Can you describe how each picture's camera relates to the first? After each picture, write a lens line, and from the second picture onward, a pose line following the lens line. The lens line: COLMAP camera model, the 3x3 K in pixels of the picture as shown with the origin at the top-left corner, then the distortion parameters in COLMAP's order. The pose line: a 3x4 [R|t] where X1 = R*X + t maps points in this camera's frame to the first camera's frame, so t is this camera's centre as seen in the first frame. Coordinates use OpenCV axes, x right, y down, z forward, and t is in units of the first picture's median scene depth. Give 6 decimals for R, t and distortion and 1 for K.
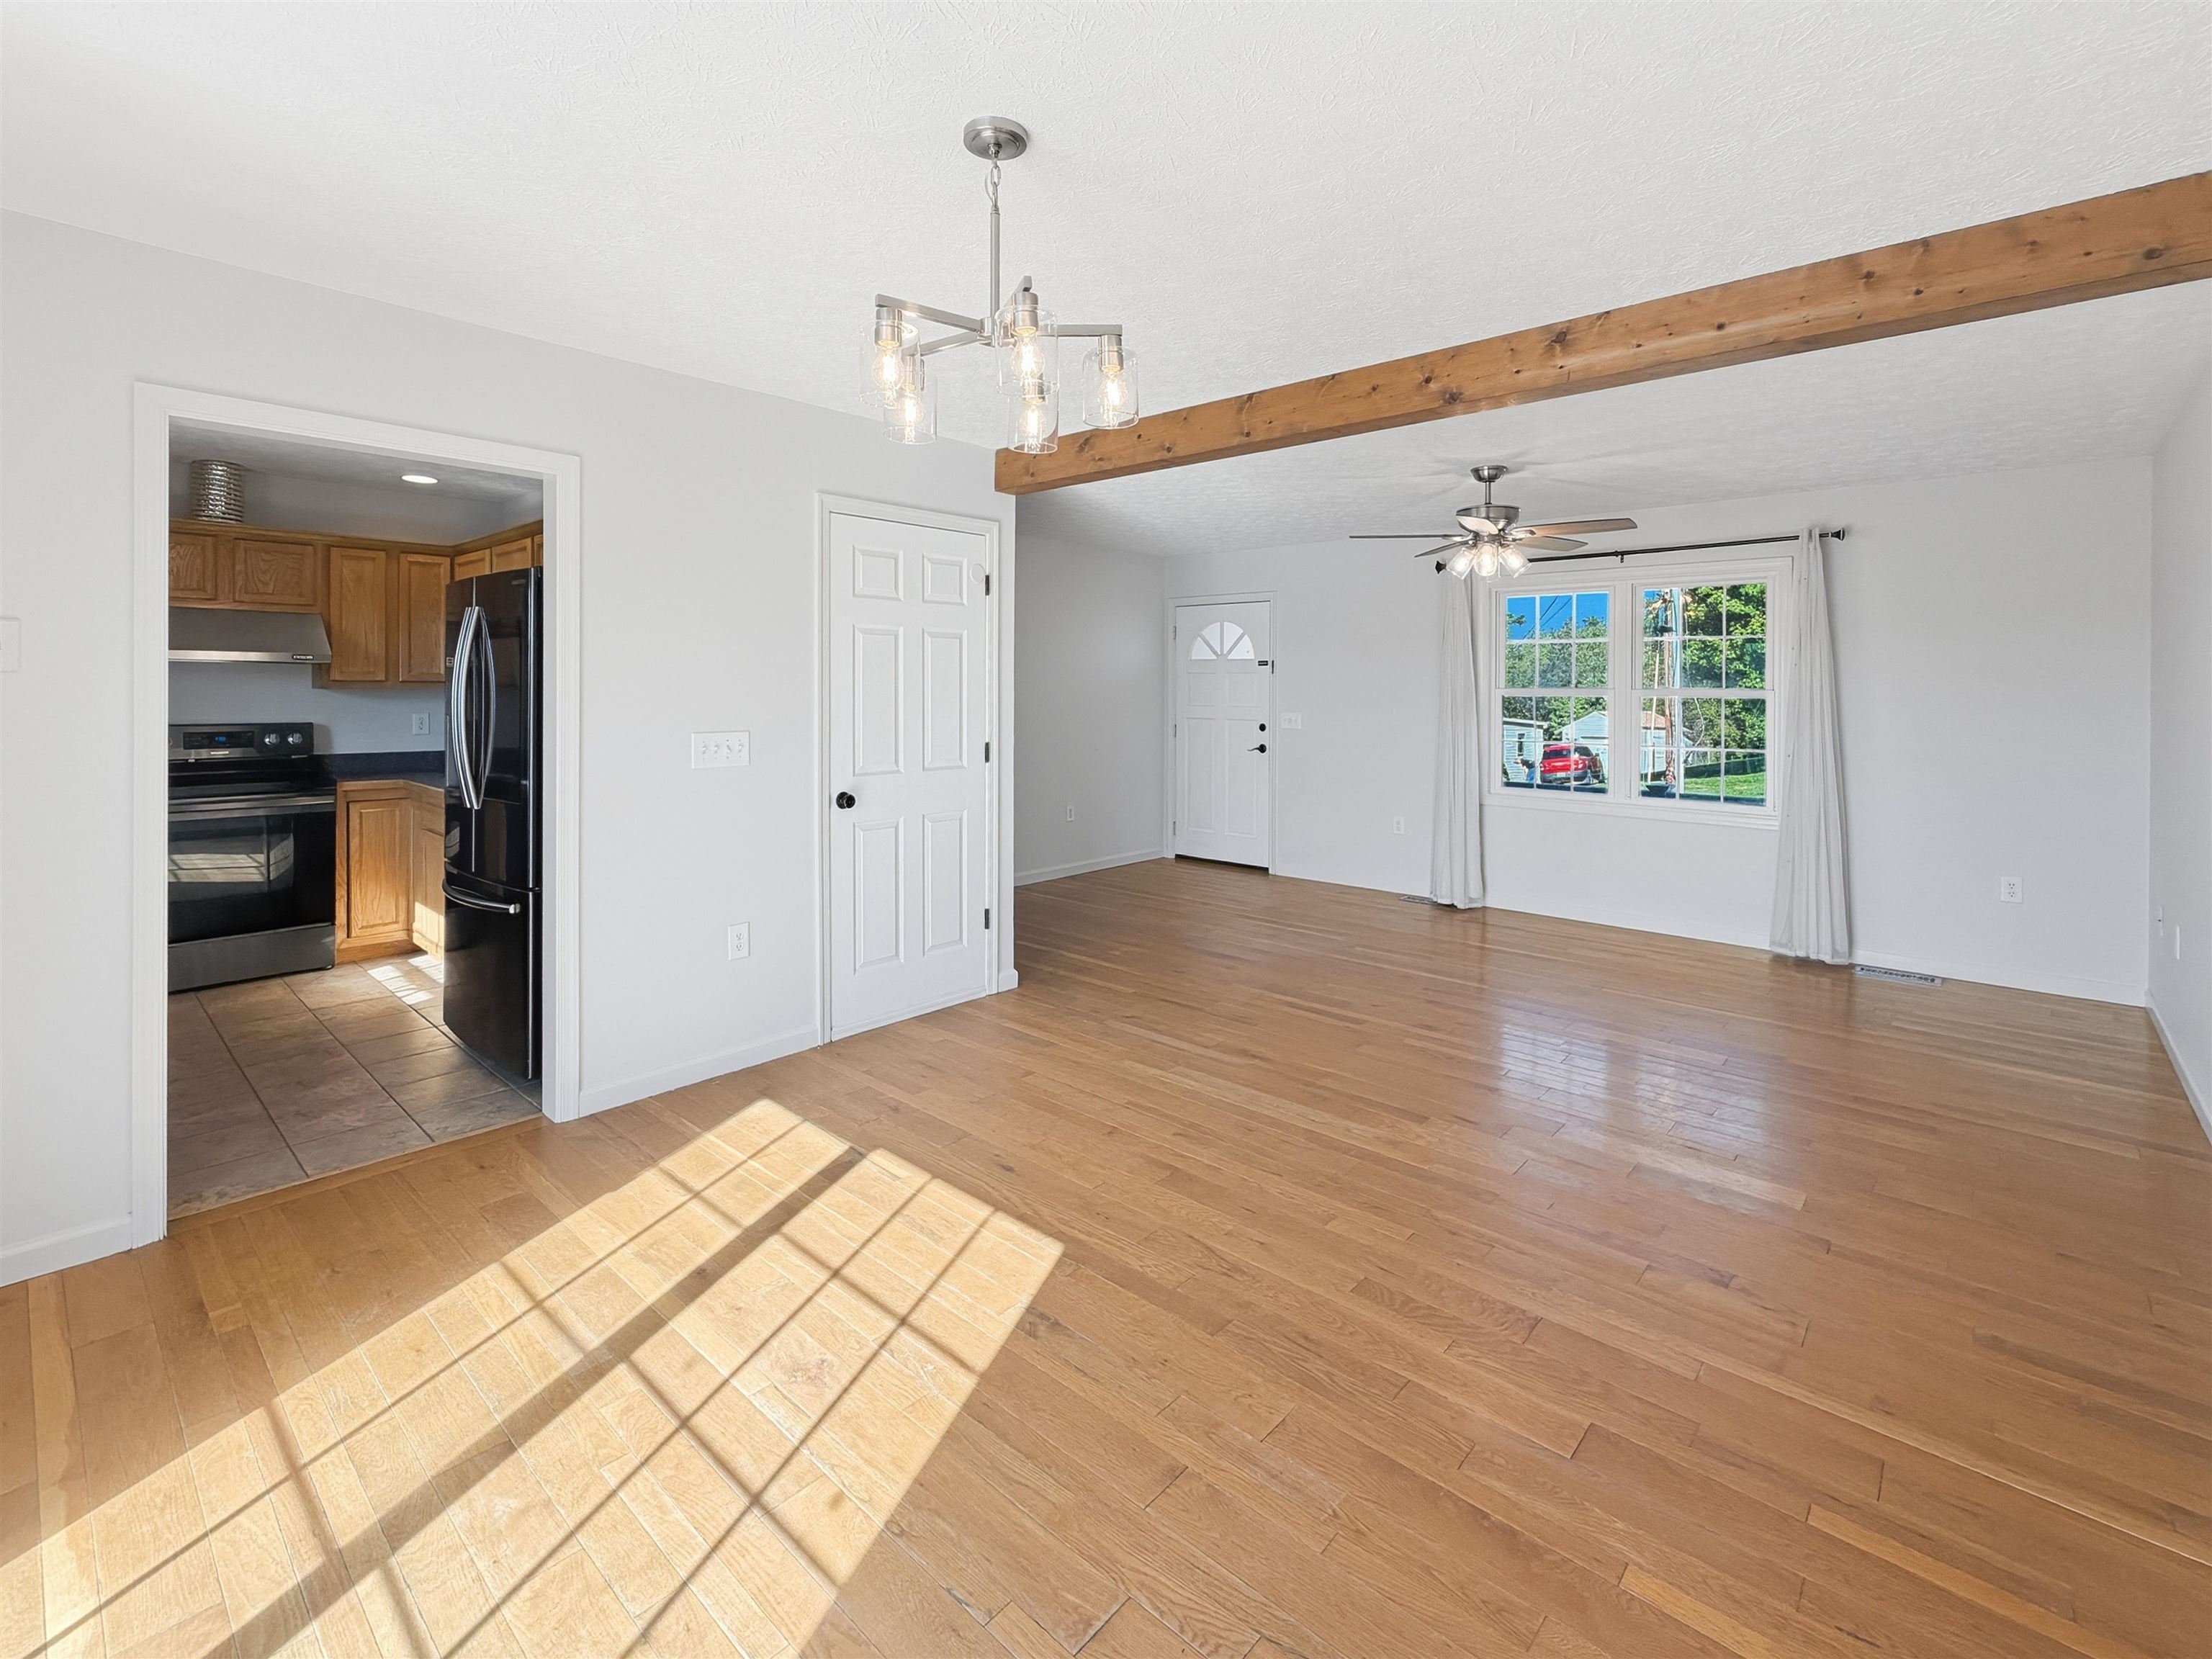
lens RADIAL K [[1015.5, 0, 1107.9], [0, 1015.5, 692.2], [0, 0, 1]] dist [0.000714, -0.000264]
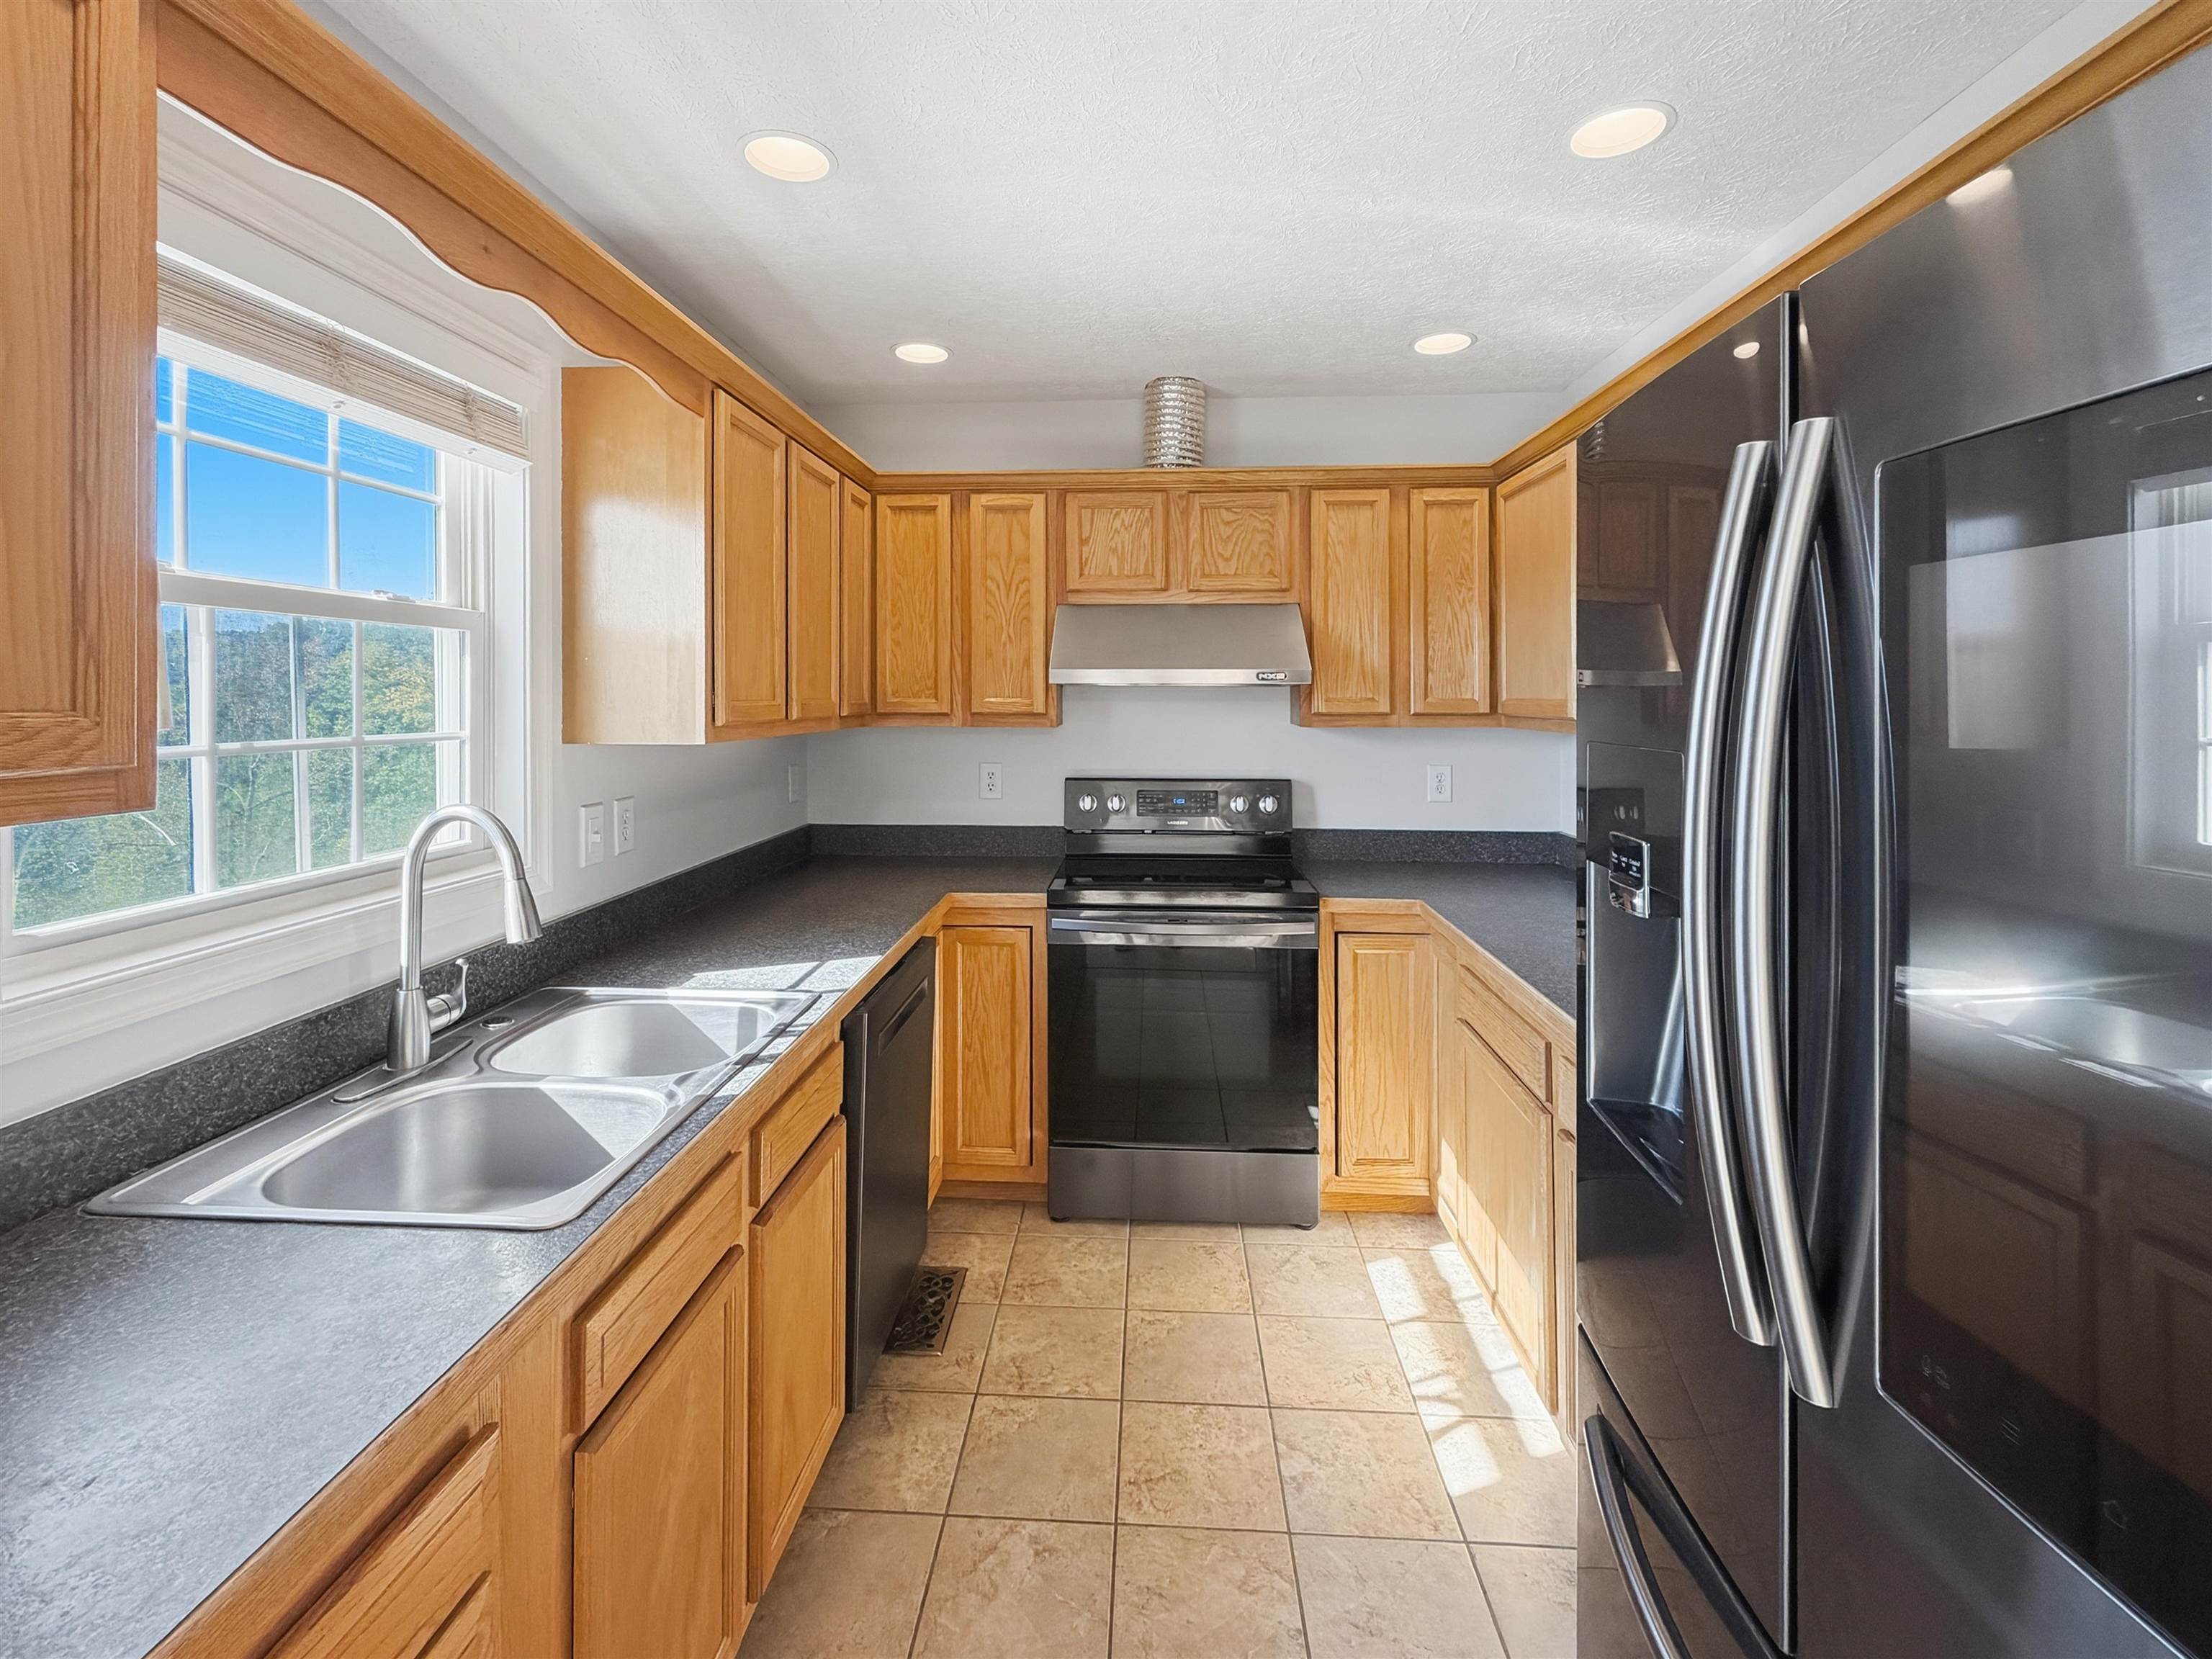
lens RADIAL K [[1001.6, 0, 1091.8], [0, 1001.6, 699.9], [0, 0, 1]] dist [0.001185, -0.000173]
pose [[0.627236, -0.005803, -0.778807, -0.386183], [0.001513, 0.999979, -0.006233, -0.016086], [0.778828, 0.002731, 0.627232, 0.527573]]
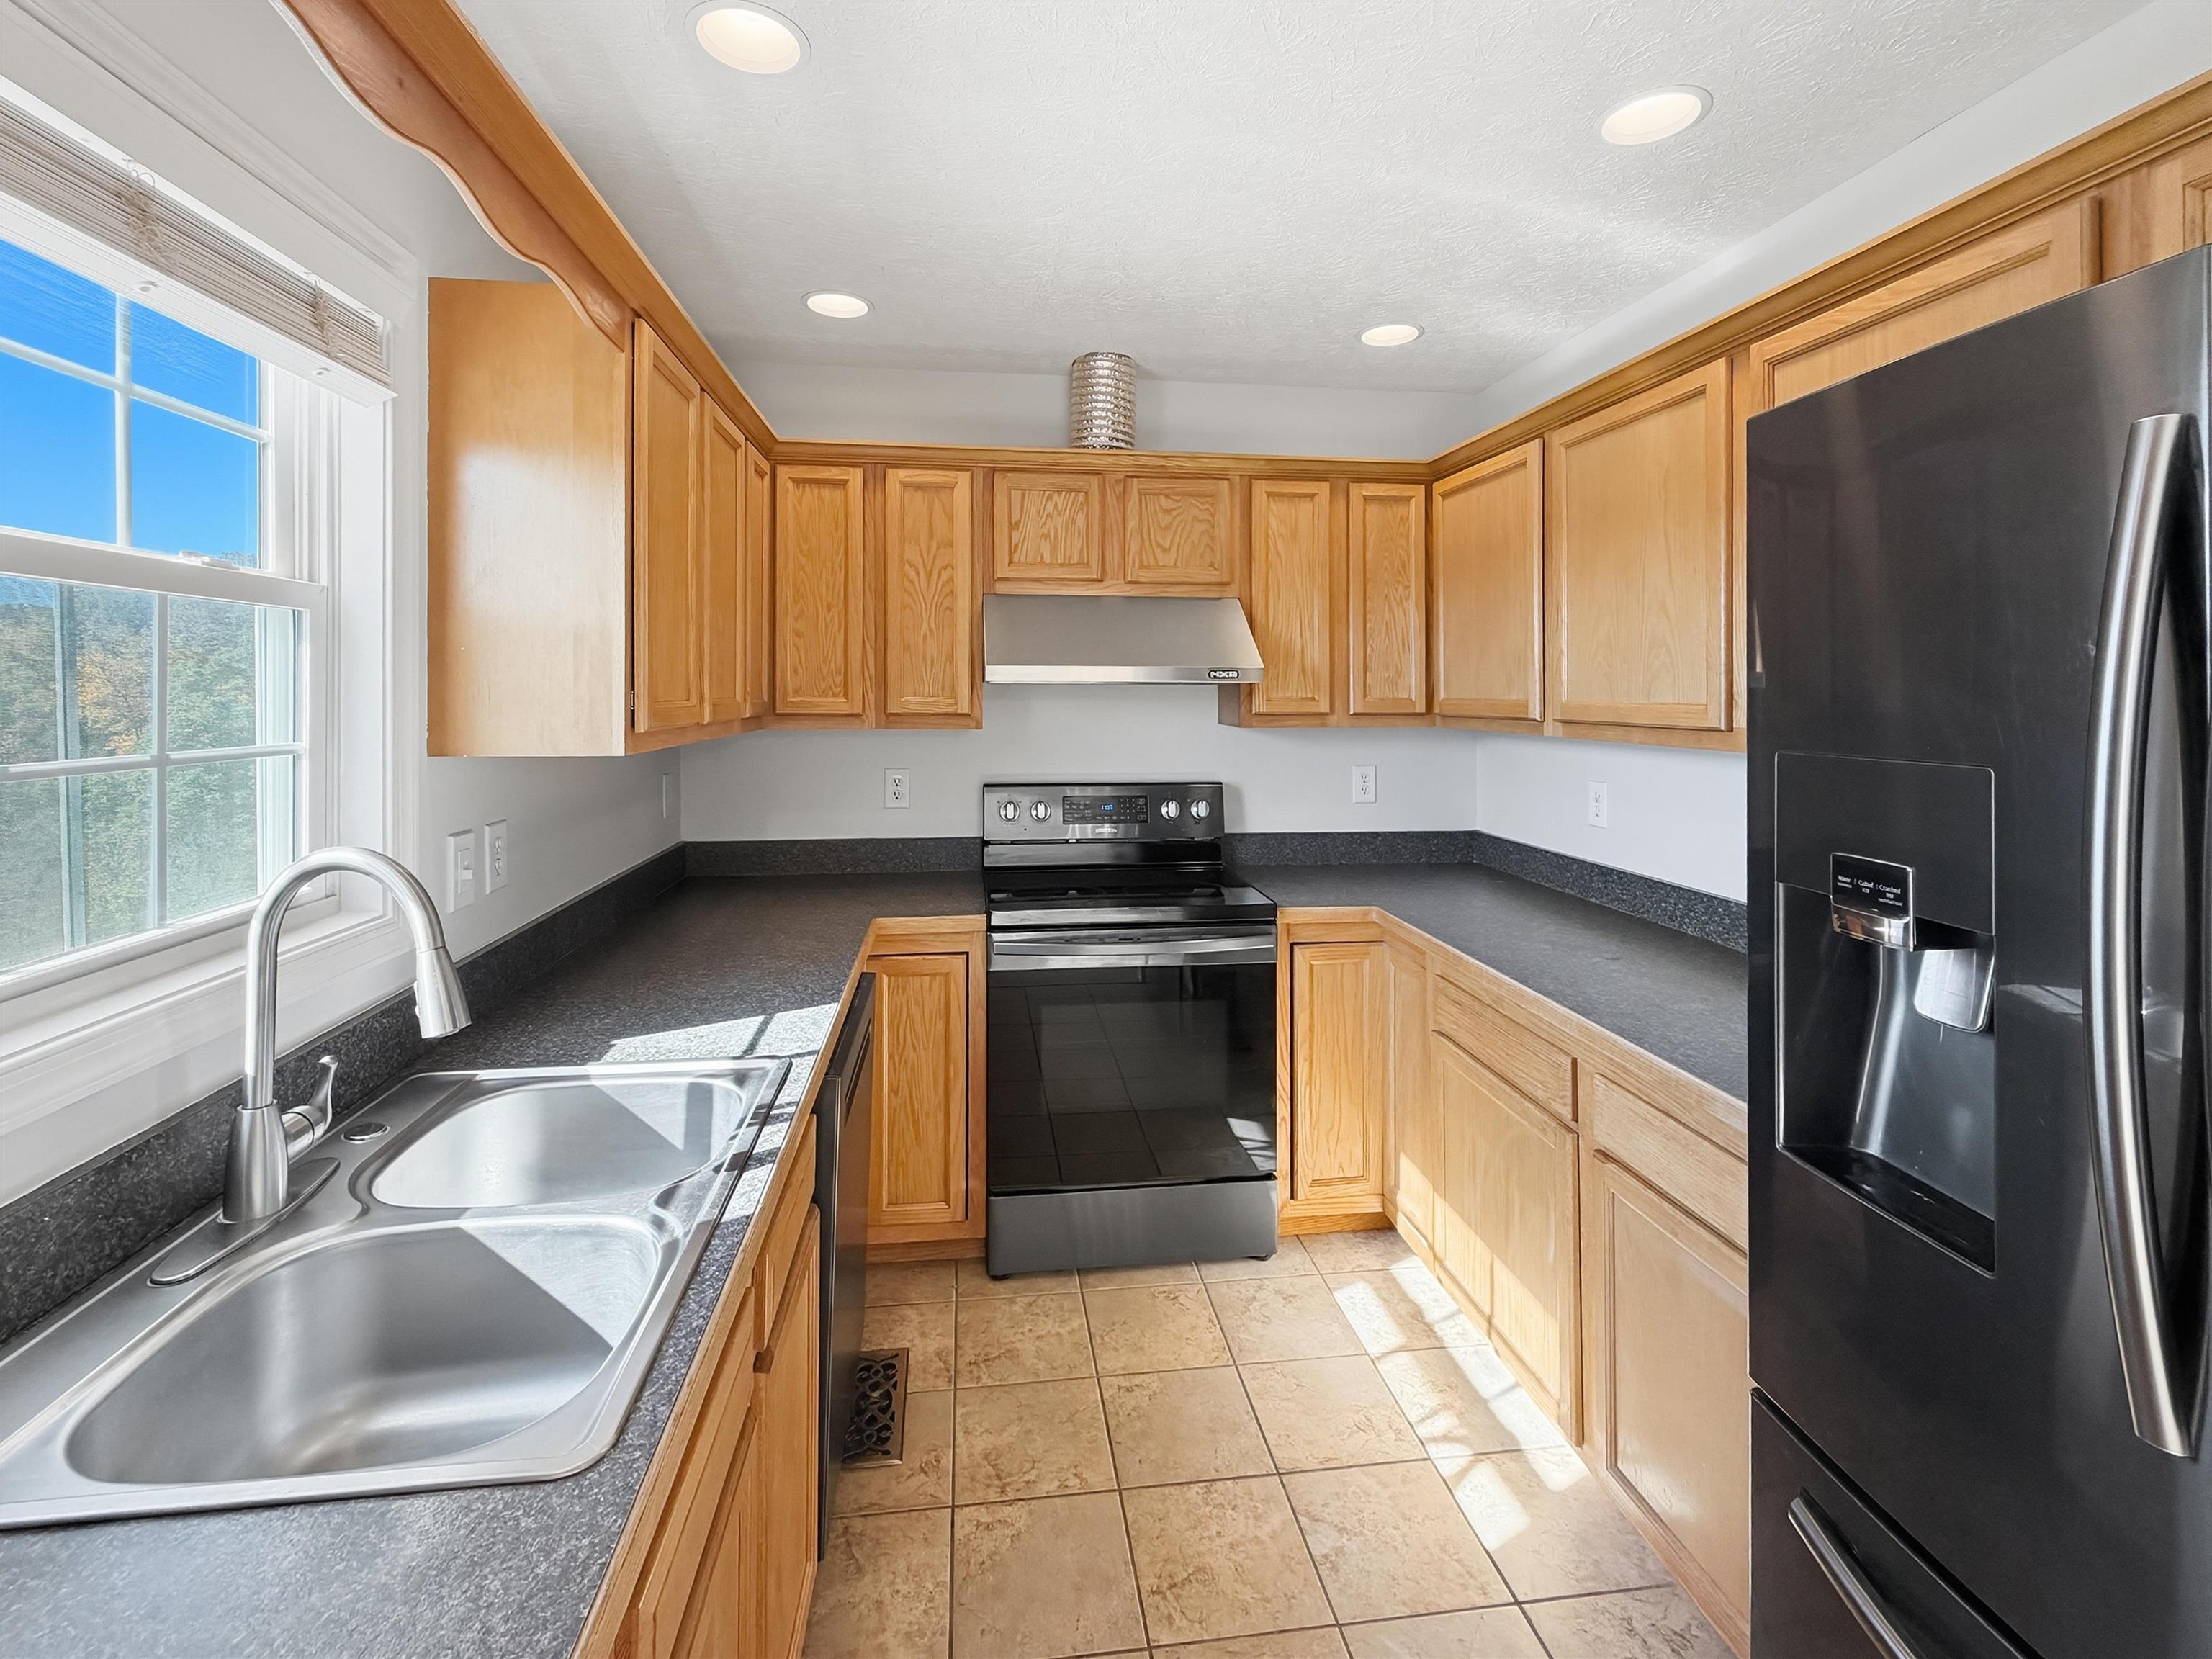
lens RADIAL K [[1015.5, 0, 1107.9], [0, 1015.5, 692.2], [0, 0, 1]] dist [0.000714, -0.000264]
pose [[0.763544, -0.007289, -0.645715, -0.457594], [0.001378, 0.999952, -0.009659, -0.018147], [0.645755, 0.006486, 0.763517, 0.509807]]
